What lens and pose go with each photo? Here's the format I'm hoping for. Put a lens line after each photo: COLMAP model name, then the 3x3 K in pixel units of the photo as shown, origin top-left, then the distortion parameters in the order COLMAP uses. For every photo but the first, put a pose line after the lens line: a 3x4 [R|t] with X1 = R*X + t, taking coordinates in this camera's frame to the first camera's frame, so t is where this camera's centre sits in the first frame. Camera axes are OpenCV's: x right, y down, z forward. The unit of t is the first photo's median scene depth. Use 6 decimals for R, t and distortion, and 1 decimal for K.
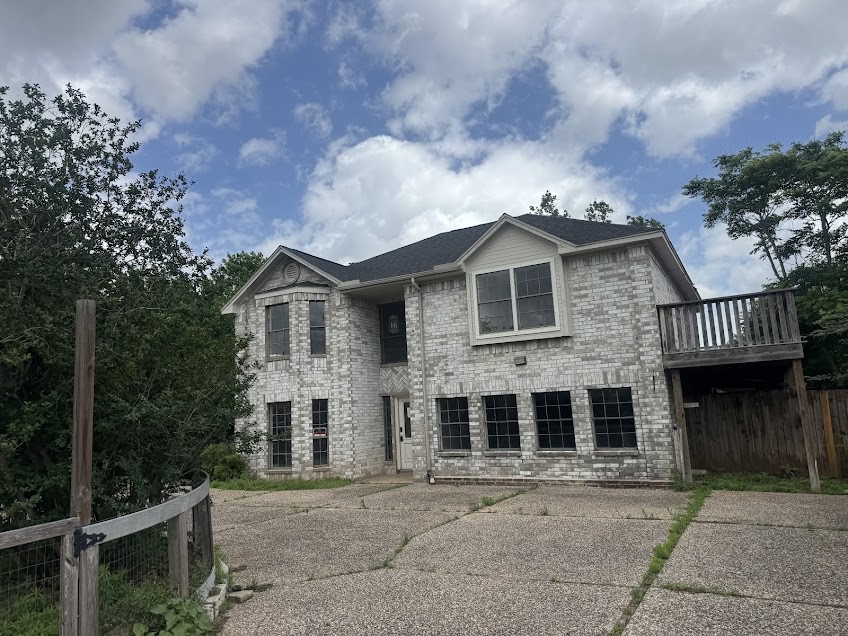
lens RADIAL K [[612.9, 0, 424.0], [0, 612.9, 318.0], [0, 0, 1]] dist [0.152103, -0.267008]
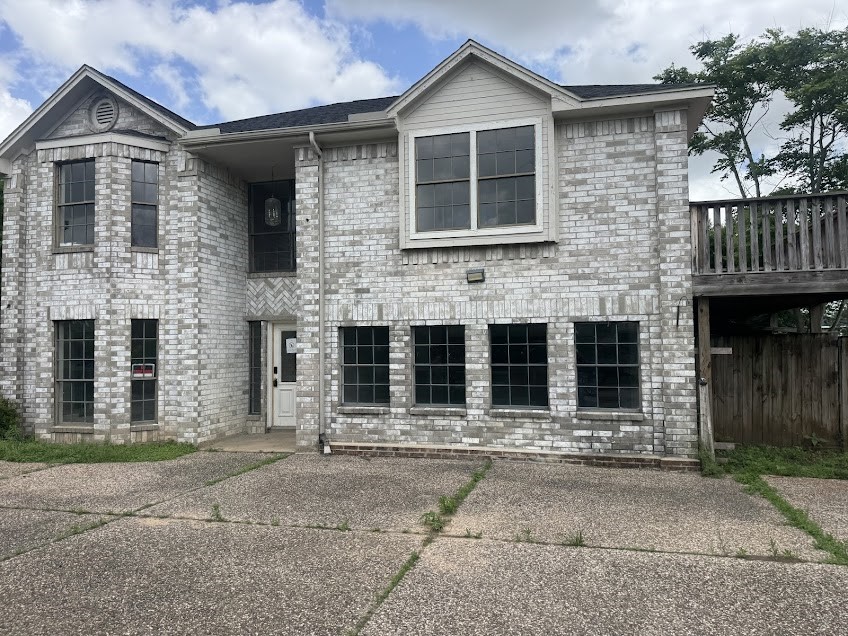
lens RADIAL K [[612.9, 0, 424.0], [0, 612.9, 318.0], [0, 0, 1]] dist [0.152103, -0.267008]
pose [[0.969646, 0.052453, 0.238822, -0.050954], [-0.076332, 0.992842, 0.091858, 0.056610], [-0.232294, -0.107299, 0.966709, 0.358898]]
